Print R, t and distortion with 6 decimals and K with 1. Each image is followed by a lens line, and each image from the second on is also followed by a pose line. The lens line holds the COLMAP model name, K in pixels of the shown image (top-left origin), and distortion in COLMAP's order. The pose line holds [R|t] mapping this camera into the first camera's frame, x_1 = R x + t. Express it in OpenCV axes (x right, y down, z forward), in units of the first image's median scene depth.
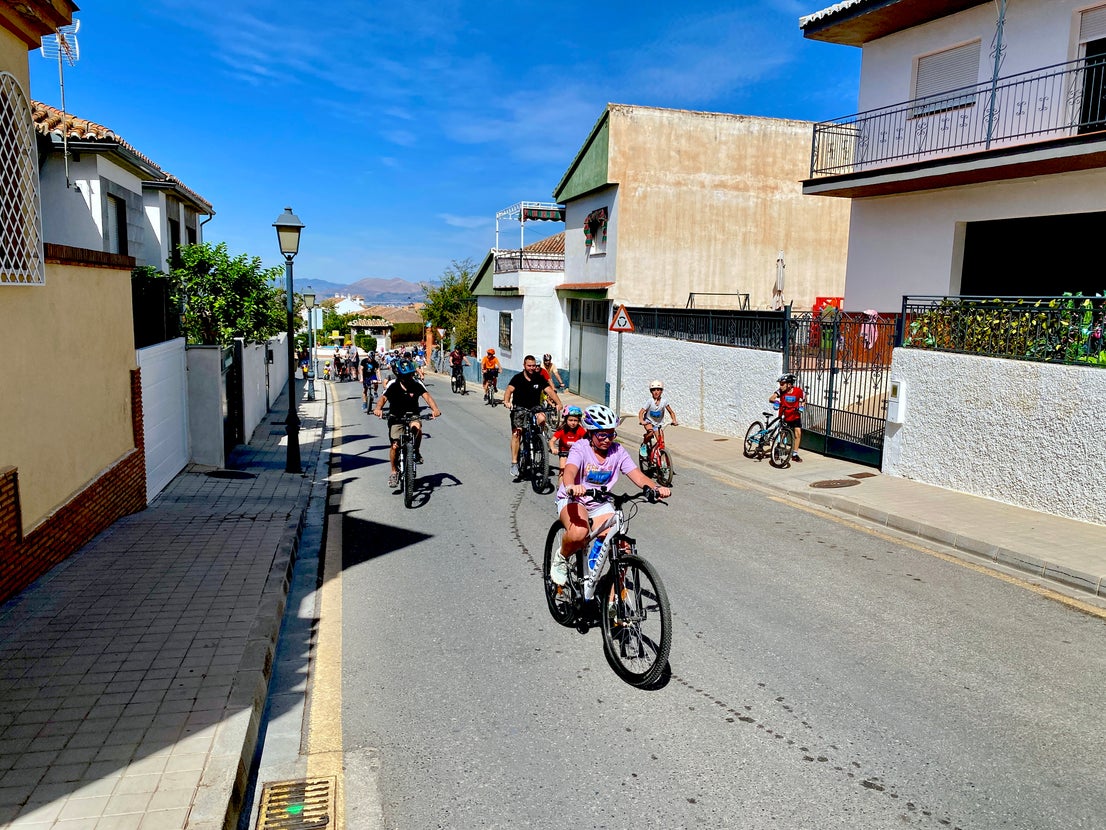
lens RADIAL K [[834.3, 0, 555.3], [0, 834.3, 408.4], [0, 0, 1]] dist [0.088238, -0.116747]
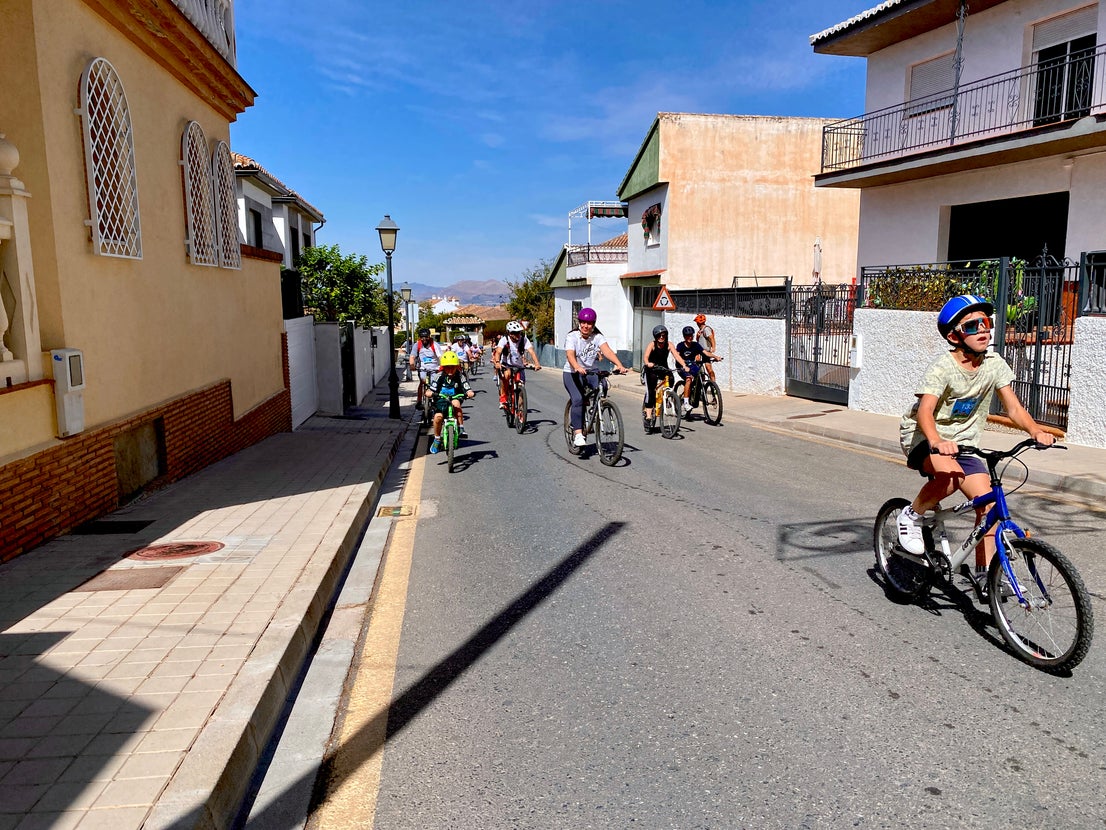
lens RADIAL K [[837.0, 0, 564.4], [0, 837.0, 420.4], [0, 0, 1]] dist [0.062770, -0.082652]
pose [[0.994618, -0.011046, -0.103017, 0.047118], [0.012668, 0.999806, 0.015111, 0.034620], [0.102830, -0.016335, 0.994565, -0.148501]]
